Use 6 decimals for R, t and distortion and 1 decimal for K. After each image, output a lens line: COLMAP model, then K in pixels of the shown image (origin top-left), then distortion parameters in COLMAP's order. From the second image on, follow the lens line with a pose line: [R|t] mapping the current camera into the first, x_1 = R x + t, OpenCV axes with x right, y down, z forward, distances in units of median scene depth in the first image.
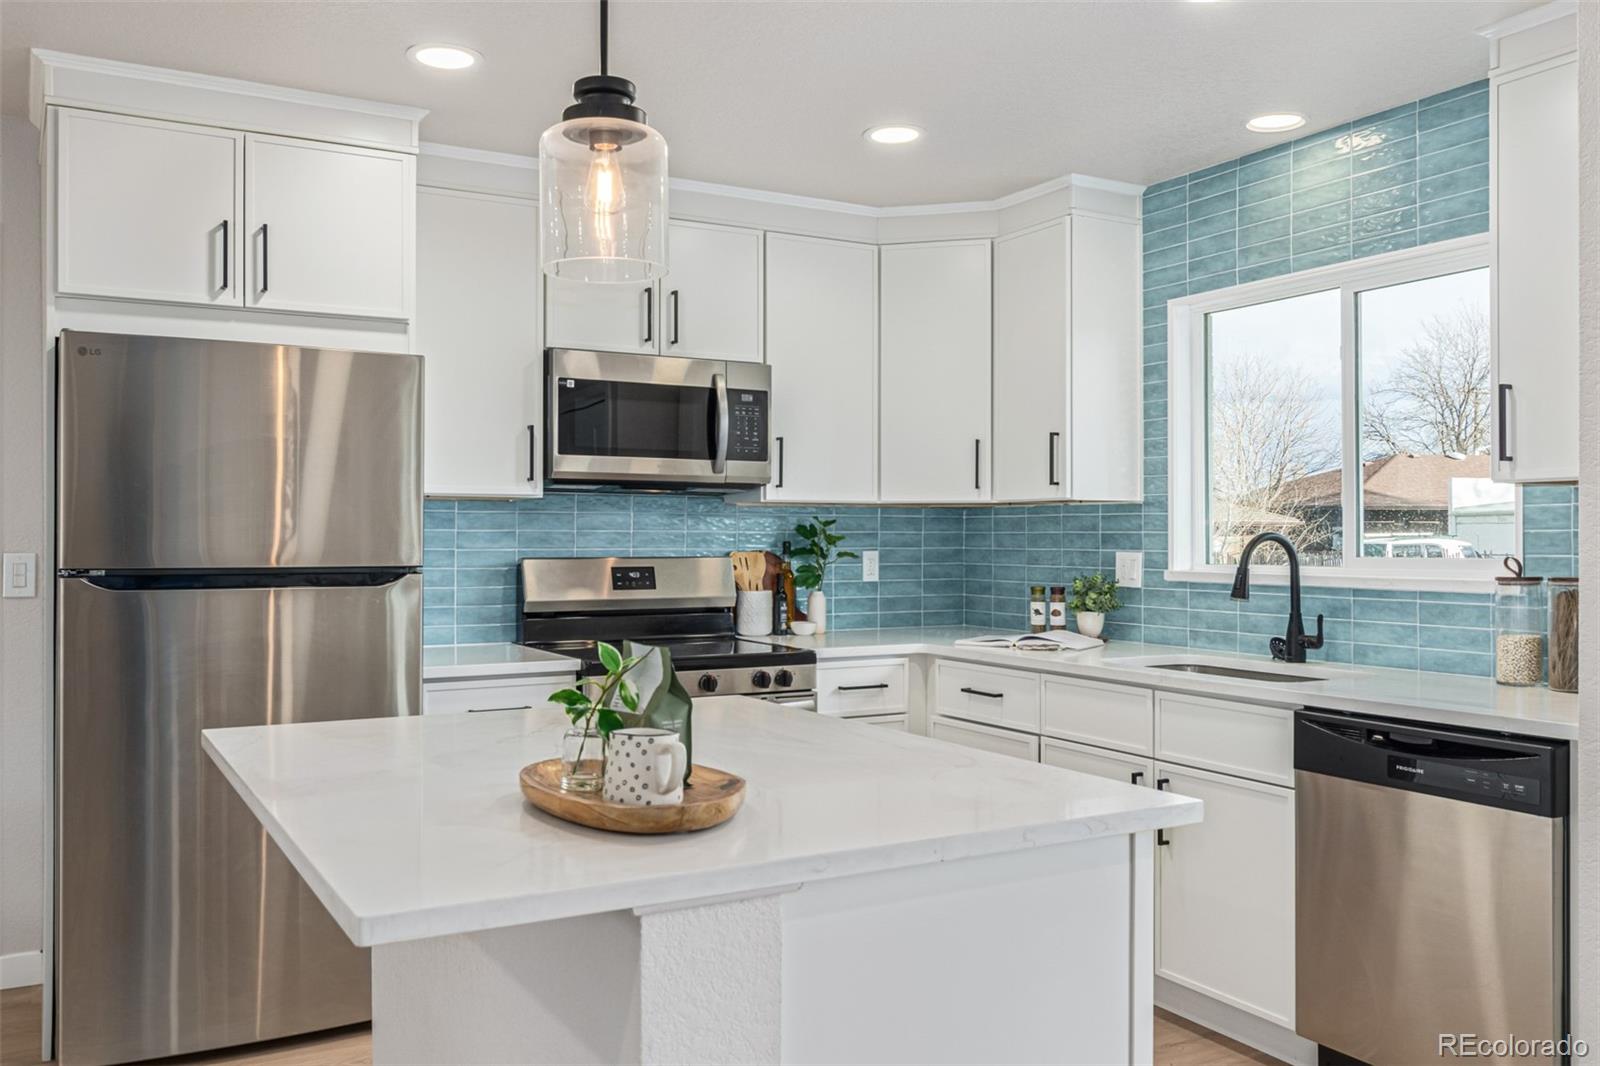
lens RADIAL K [[1304.2, 0, 800.0], [0, 1304.2, 533.0], [0, 0, 1]] dist [0.008997, 0.003184]
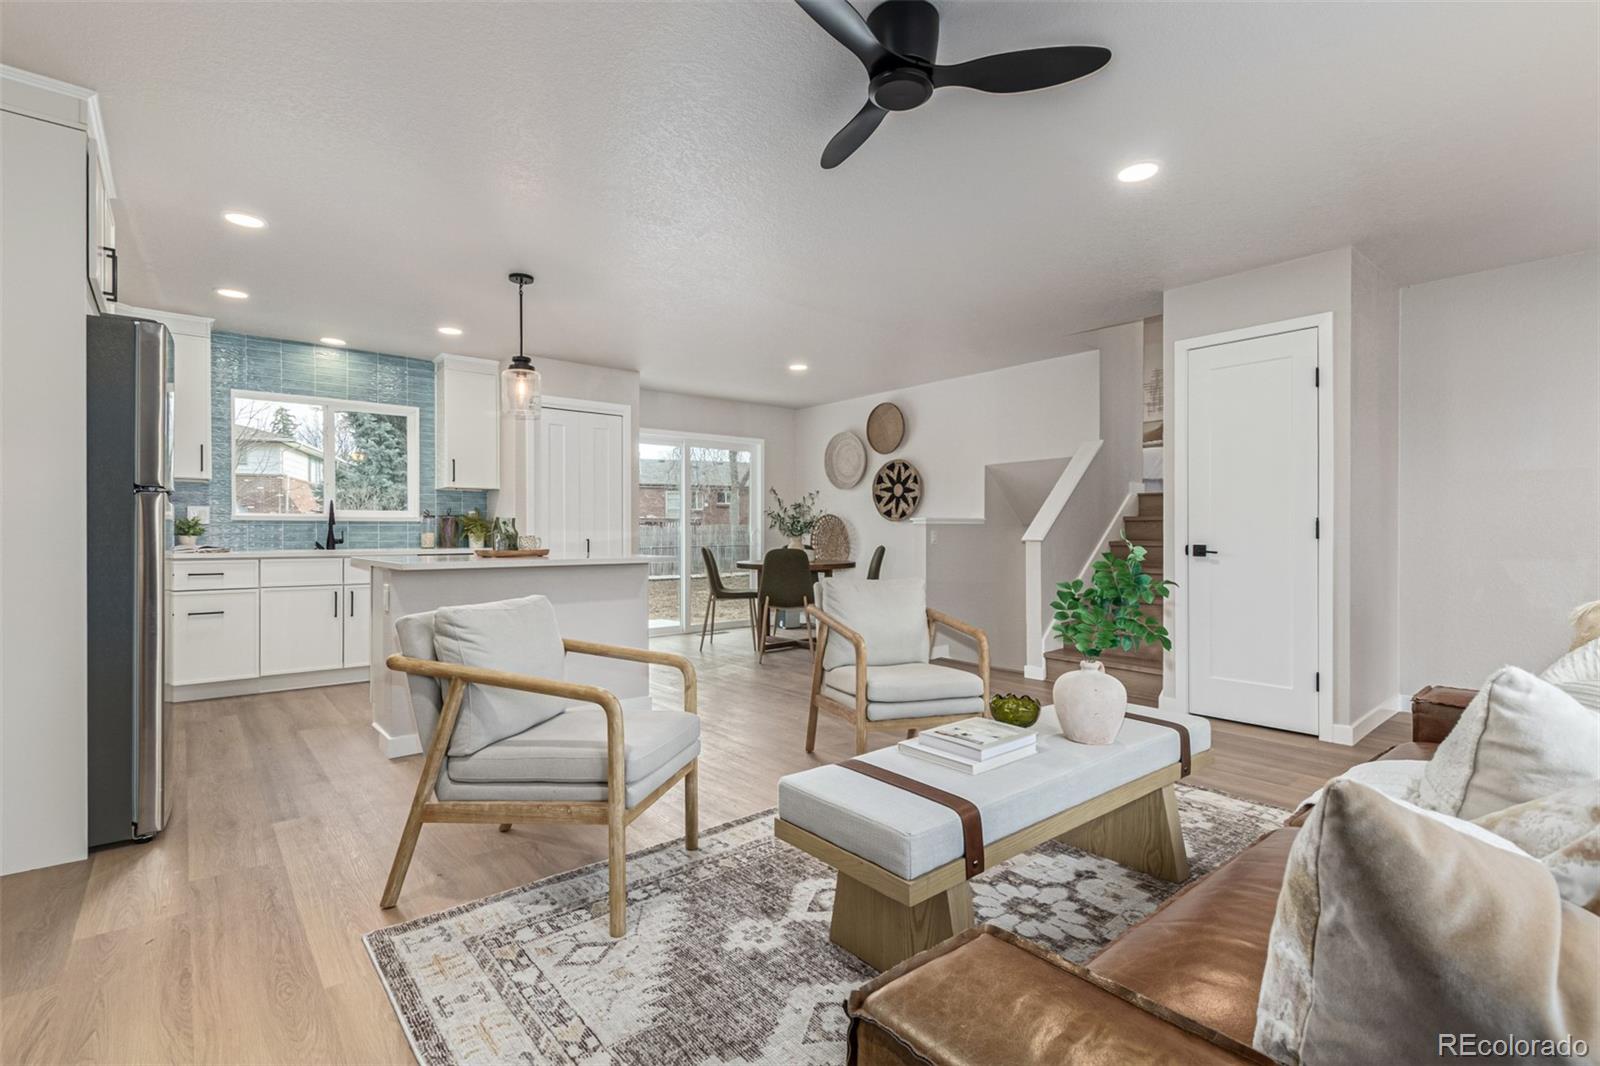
lens RADIAL K [[732.2, 0, 788.9], [0, 732.2, 536.7], [0, 0, 1]] dist [0.012720, -0.000900]
pose [[-0.180691, -0.006713, 0.983517, -1.057345], [-0.001827, 0.999977, 0.006489, 0.053449], [-0.983538, -0.000624, -0.180699, 0.318700]]
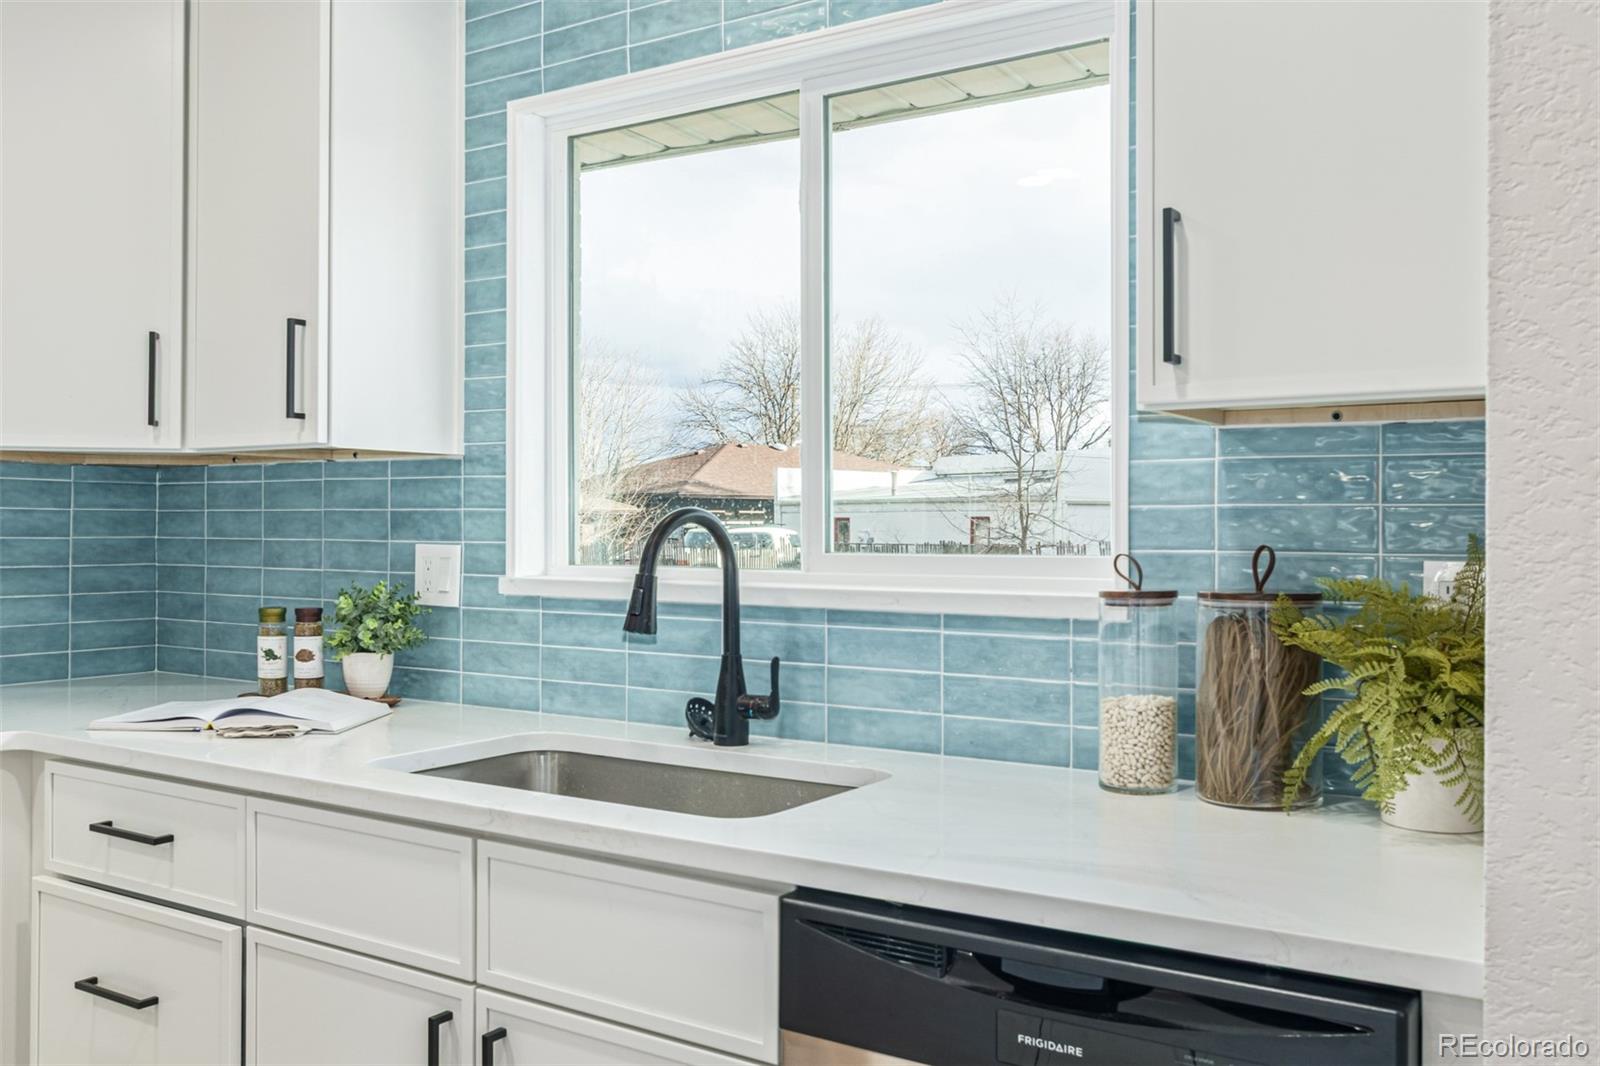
lens RADIAL K [[1336.9, 0, 792.7], [0, 1336.9, 523.7], [0, 0, 1]] dist [-0.009060, -0.000558]
pose [[0.883452, 0.004159, 0.468503, 0.118037], [-0.005067, 0.999987, 0.000678, 0.004455], [-0.468494, -0.002973, 0.883462, 0.421302]]
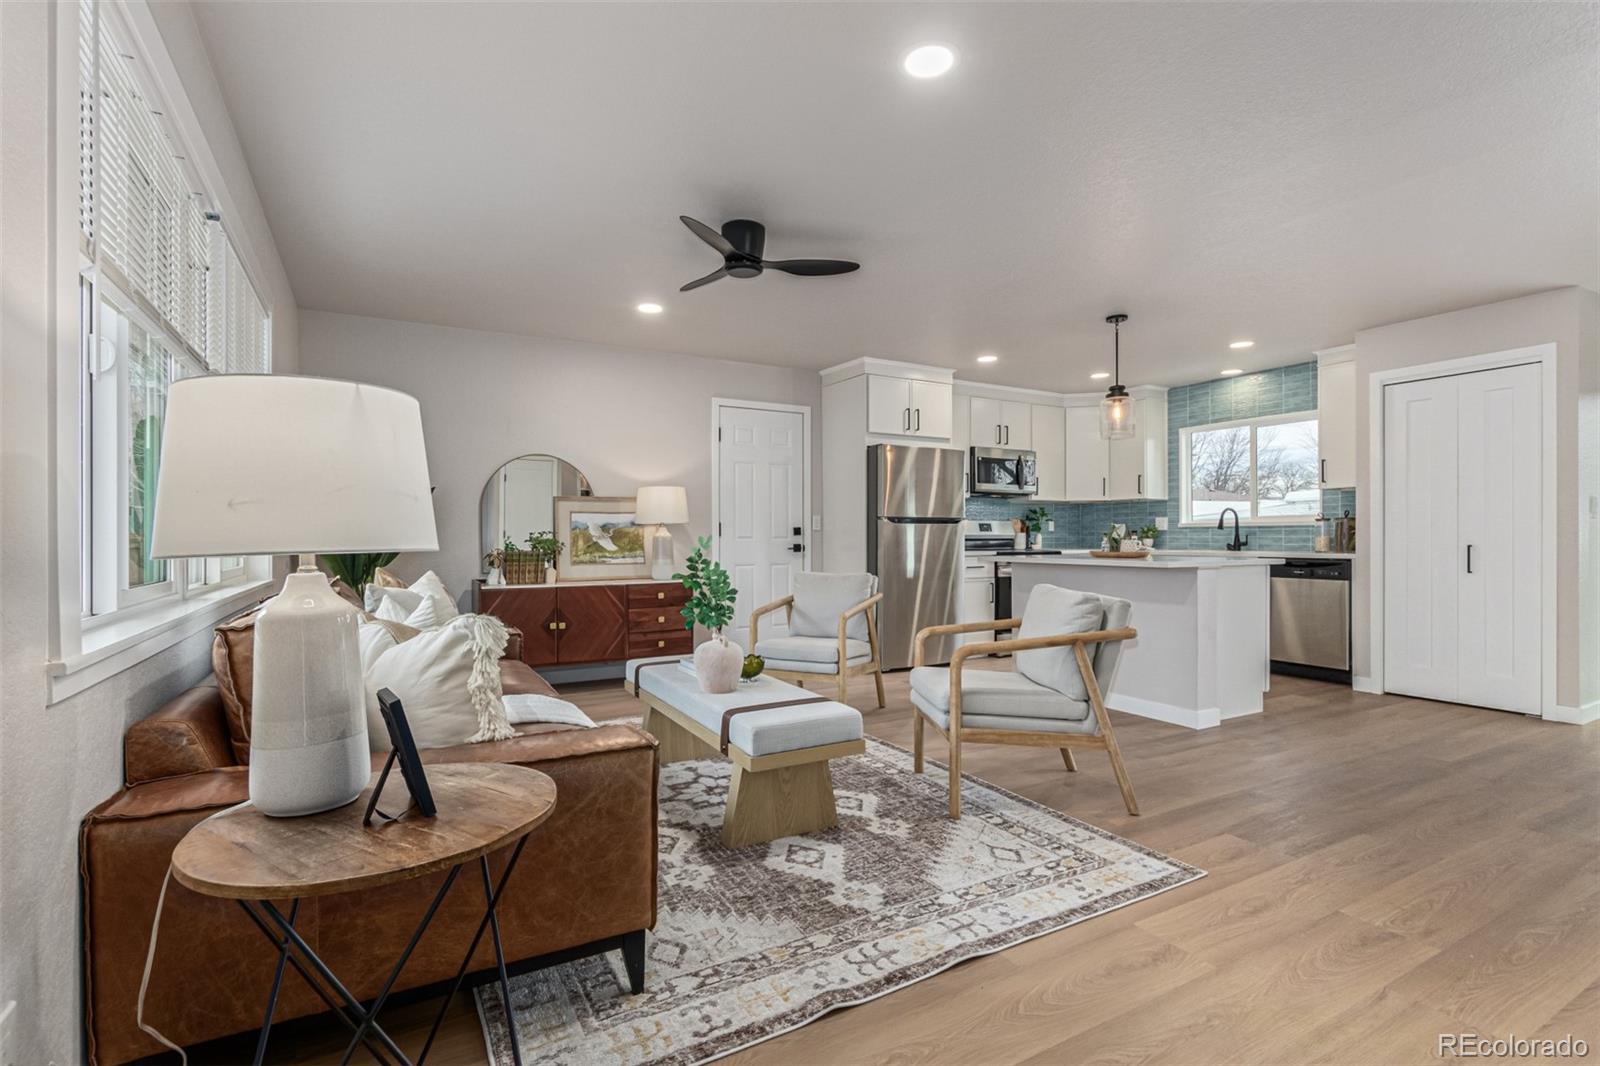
lens RADIAL K [[732.2, 0, 788.9], [0, 732.2, 536.7], [0, 0, 1]] dist [0.012720, -0.000900]
pose [[0.999996, -0.001379, -0.002394, -0.560403], [0.001381, 0.999999, 0.000758, 0.054799], [0.002393, -0.000761, 0.999997, -0.601124]]
